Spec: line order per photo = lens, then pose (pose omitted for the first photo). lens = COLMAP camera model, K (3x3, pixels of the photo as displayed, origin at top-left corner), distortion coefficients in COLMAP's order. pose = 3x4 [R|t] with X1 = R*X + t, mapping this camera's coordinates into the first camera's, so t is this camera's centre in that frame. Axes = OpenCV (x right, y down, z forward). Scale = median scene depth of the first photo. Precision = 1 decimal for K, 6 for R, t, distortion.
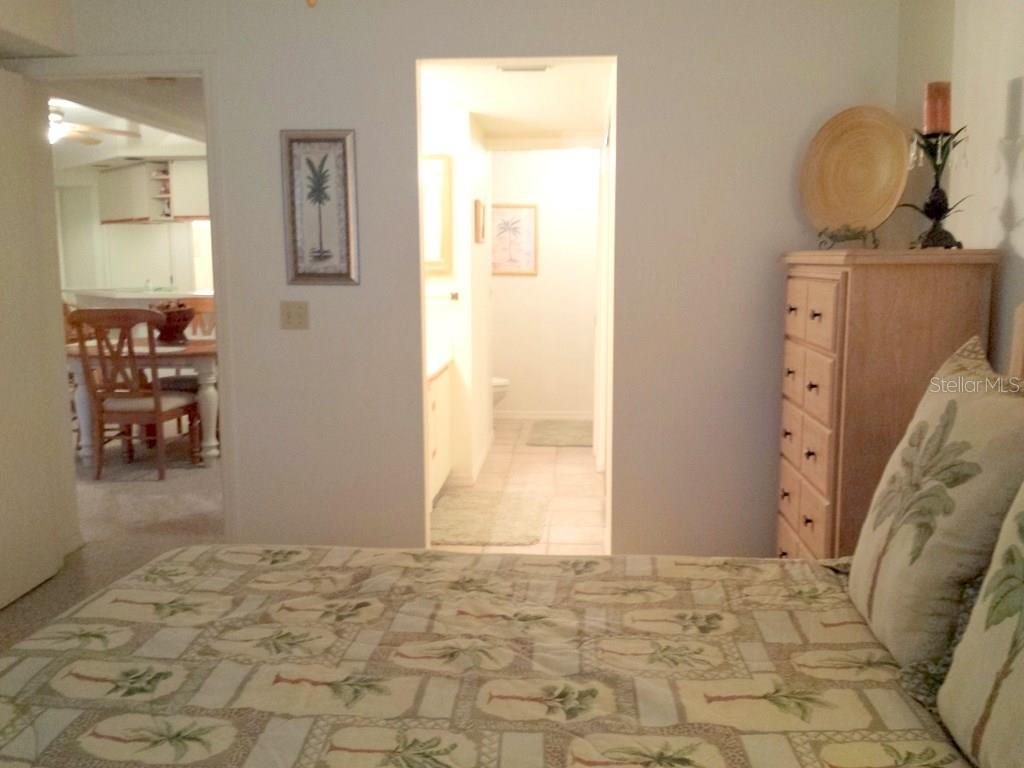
lens RADIAL K [[947.8, 0, 512.0], [0, 947.8, 384.0], [0, 0, 1]] dist [0.090643, -0.238007]
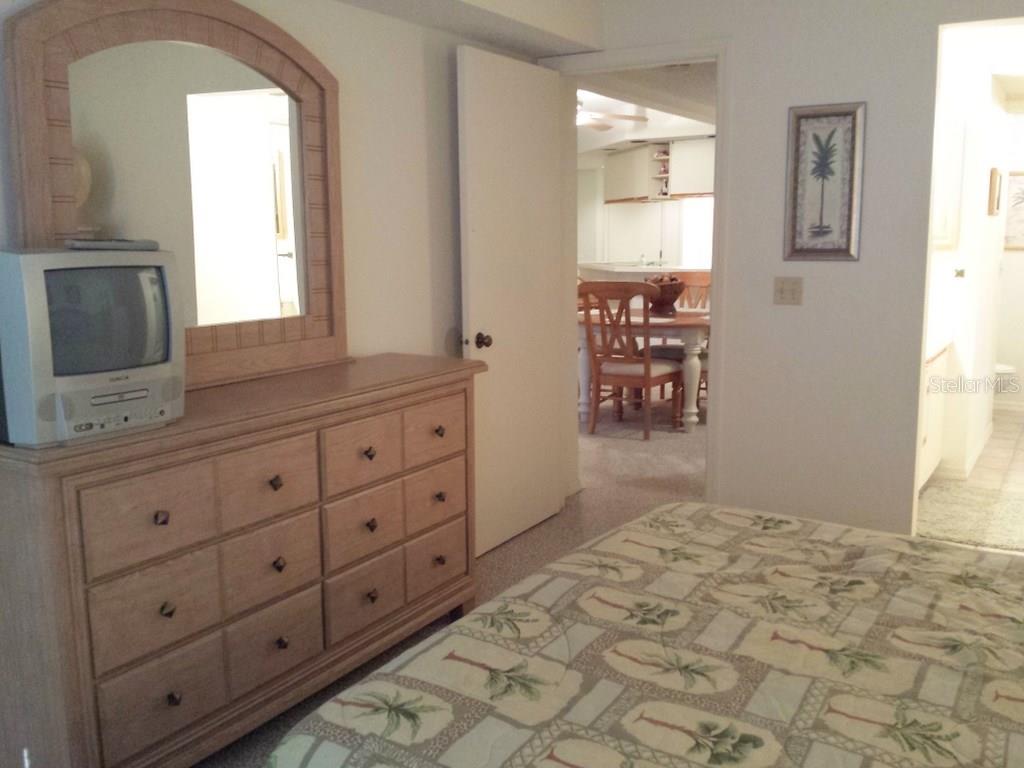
lens RADIAL K [[939.5, 0, 512.0], [0, 939.5, 384.0], [0, 0, 1]] dist [0.104920, -0.248947]
pose [[0.883461, 0.069677, -0.463294, -0.019249], [-0.056627, 0.997510, 0.042038, 0.000928], [0.465070, -0.010904, 0.885207, -0.036716]]
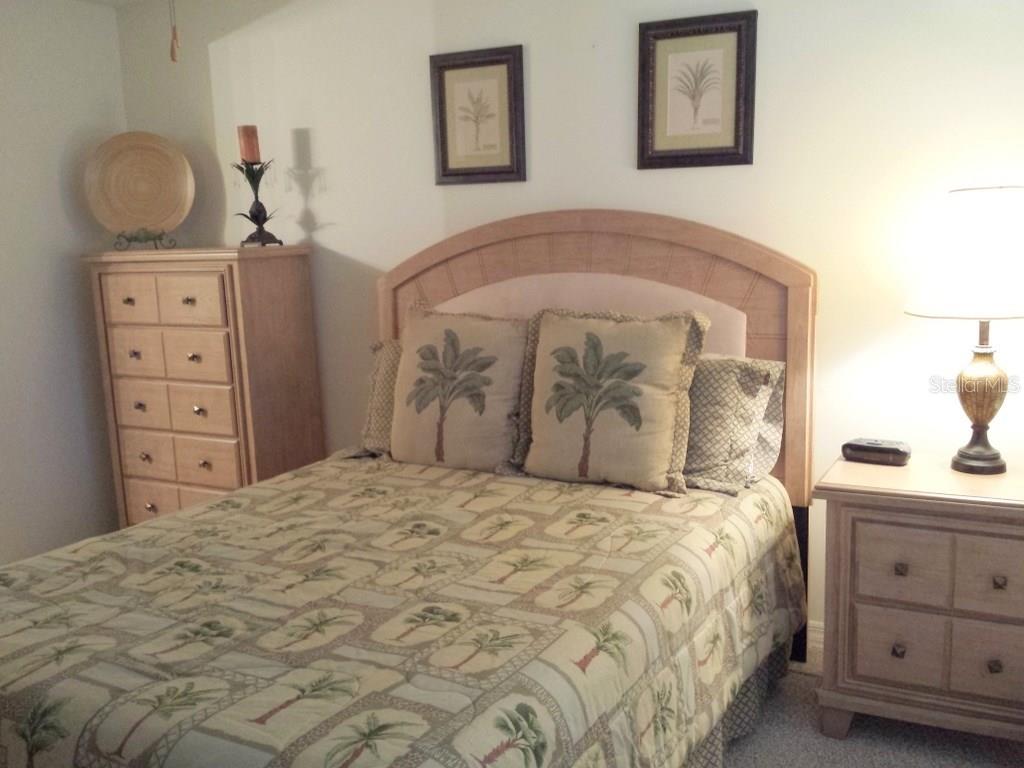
lens RADIAL K [[939.5, 0, 512.0], [0, 939.5, 384.0], [0, 0, 1]] dist [0.104920, -0.248947]
pose [[0.445133, -0.162635, 0.880572, -0.663669], [0.155681, 0.982449, 0.102754, -0.028277], [-0.881828, 0.091349, 0.462639, 0.054672]]
